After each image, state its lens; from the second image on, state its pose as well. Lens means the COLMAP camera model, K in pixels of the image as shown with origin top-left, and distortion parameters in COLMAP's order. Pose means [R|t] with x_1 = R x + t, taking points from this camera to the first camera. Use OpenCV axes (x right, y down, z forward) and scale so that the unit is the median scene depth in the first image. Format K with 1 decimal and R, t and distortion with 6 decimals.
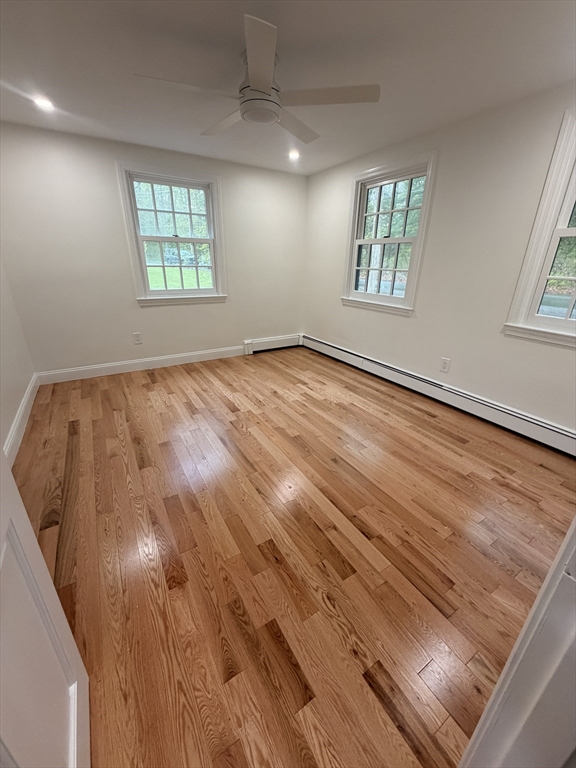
lens RADIAL K [[308.4, 0, 290.8], [0, 308.4, 382.1], [0, 0, 1]] dist [0.000045, 0.000068]
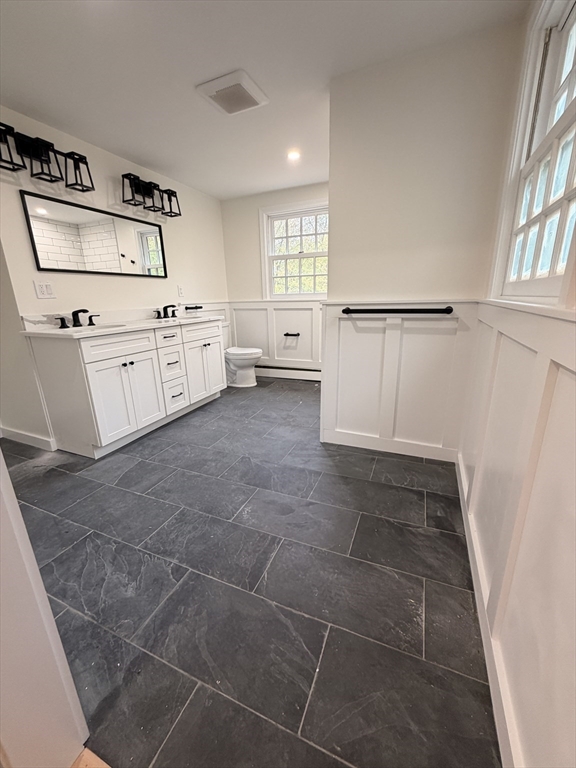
lens RADIAL K [[307.1, 0, 289.9], [0, 307.1, 382.5], [0, 0, 1]] dist [-0.000226, -0.000200]
pose [[0.572742, 0.188636, -0.797736, 1.248072], [-0.269309, 0.962445, 0.034231, 0.029758], [0.774235, 0.195232, 0.602034, 0.505664]]
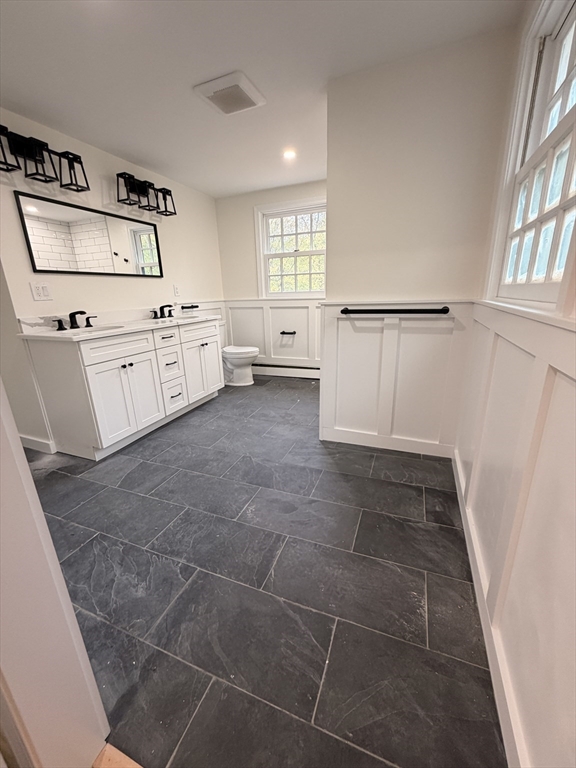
lens RADIAL K [[307.1, 0, 289.9], [0, 307.1, 382.5], [0, 0, 1]] dist [-0.000226, -0.000200]
pose [[0.592153, 0.192018, -0.782613, 1.242448], [-0.258303, 0.965178, 0.041369, 0.021264], [0.763305, 0.177655, 0.621132, 0.473285]]
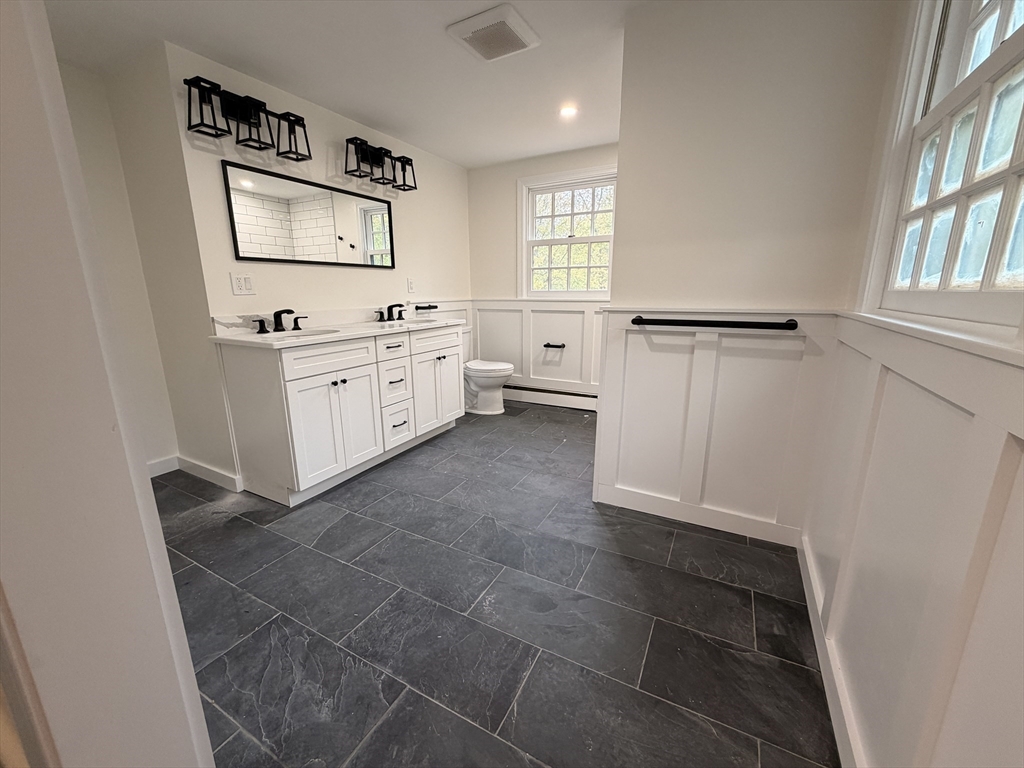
lens RADIAL K [[409.5, 0, 510.0], [0, 409.5, 383.4], [0, 0, 1]] dist [-0.000226, -0.000200]
pose [[0.495499, 0.171160, -0.851578, 1.191872], [-0.304737, 0.952332, 0.014096, 0.001638], [0.813398, 0.252523, 0.524038, 0.500474]]
